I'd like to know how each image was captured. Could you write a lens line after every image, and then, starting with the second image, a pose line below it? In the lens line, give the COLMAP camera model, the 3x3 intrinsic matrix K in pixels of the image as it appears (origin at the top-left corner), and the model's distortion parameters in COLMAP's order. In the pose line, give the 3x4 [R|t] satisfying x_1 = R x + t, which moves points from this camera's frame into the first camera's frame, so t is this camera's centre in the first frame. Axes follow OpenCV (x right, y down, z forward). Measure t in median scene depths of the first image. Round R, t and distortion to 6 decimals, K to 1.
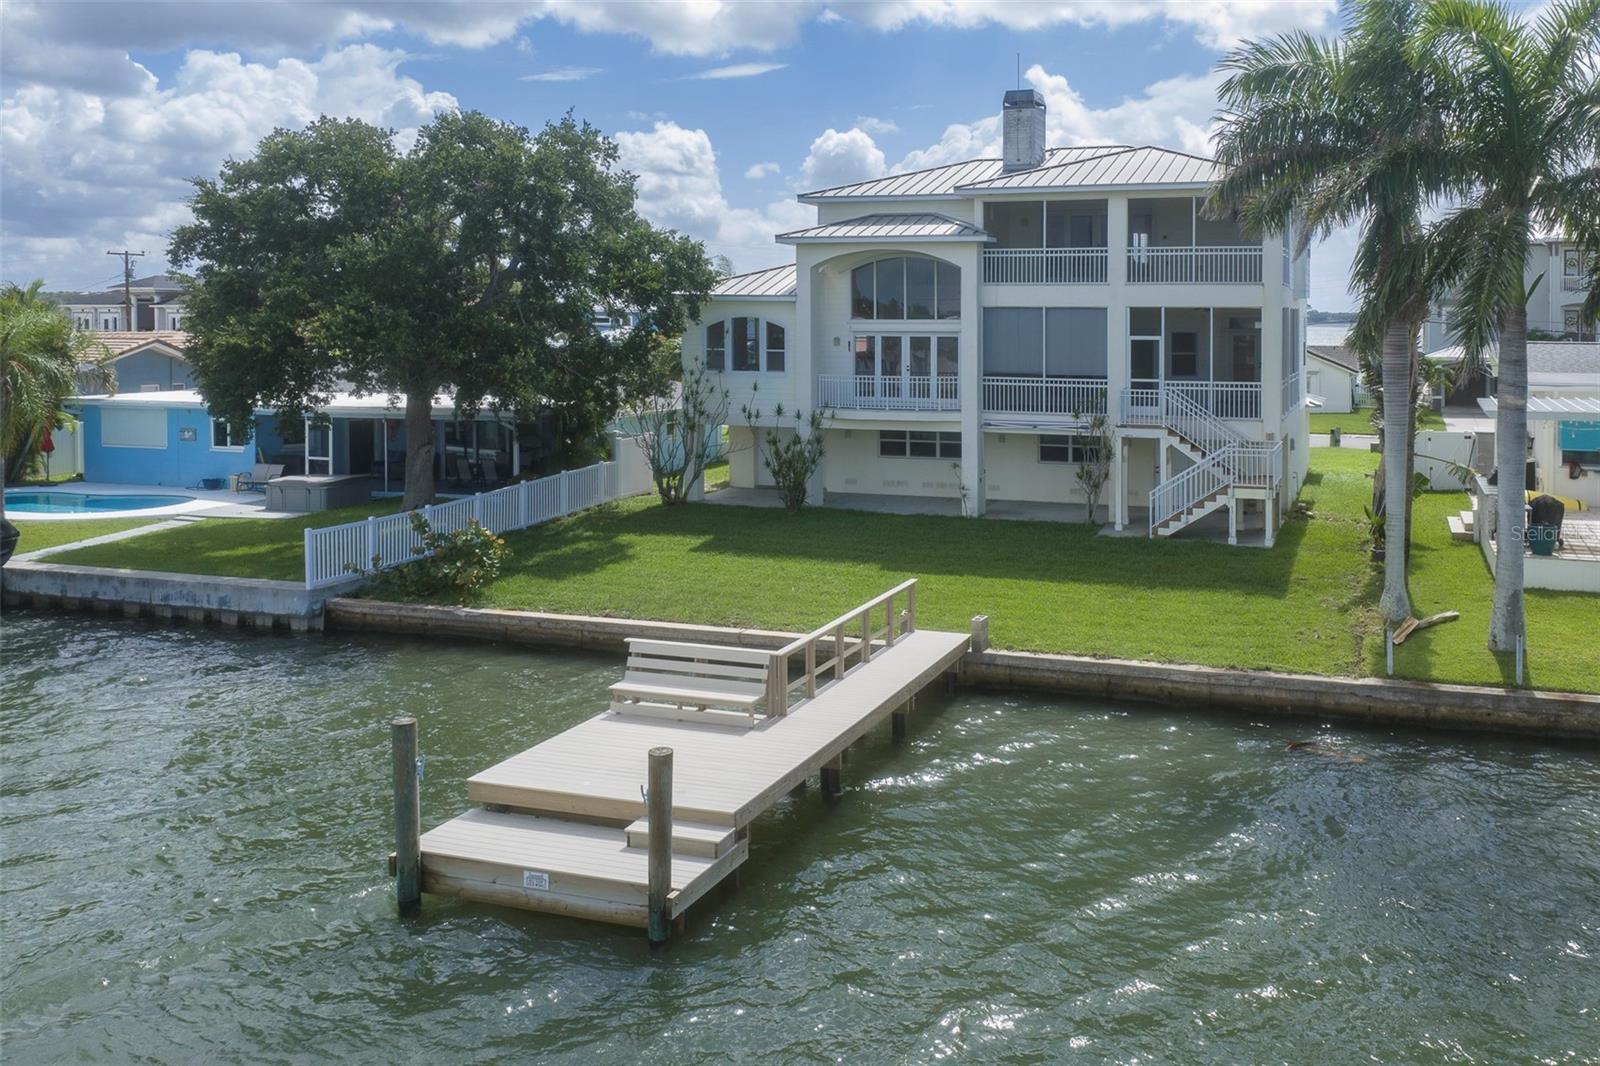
lens RADIAL K [[1506.6, 0, 800.0], [0, 1506.6, 533.0], [0, 0, 1]] dist [0.005450, -0.000809]
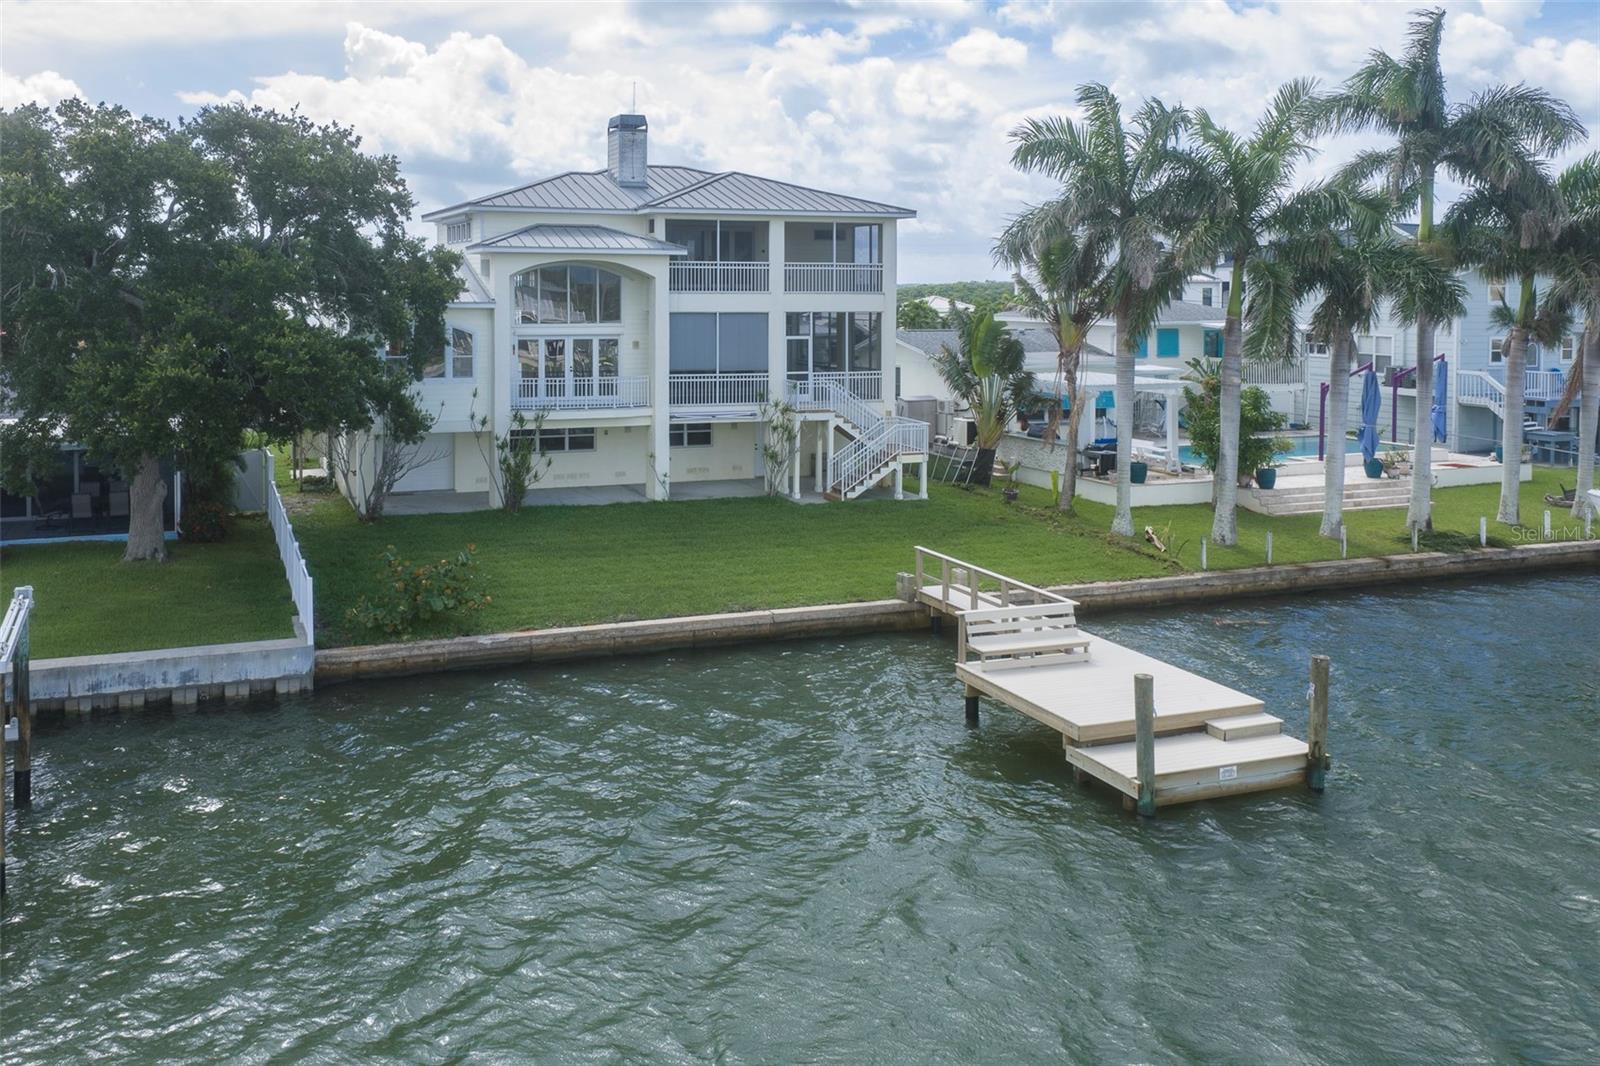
lens RADIAL K [[1506.6, 0, 800.0], [0, 1506.6, 533.0], [0, 0, 1]] dist [0.005450, -0.000809]
pose [[0.734336, -0.111276, 0.669603, -0.590417], [0.098165, 0.993511, 0.057448, -0.043260], [-0.671650, 0.023546, 0.740494, 0.112520]]
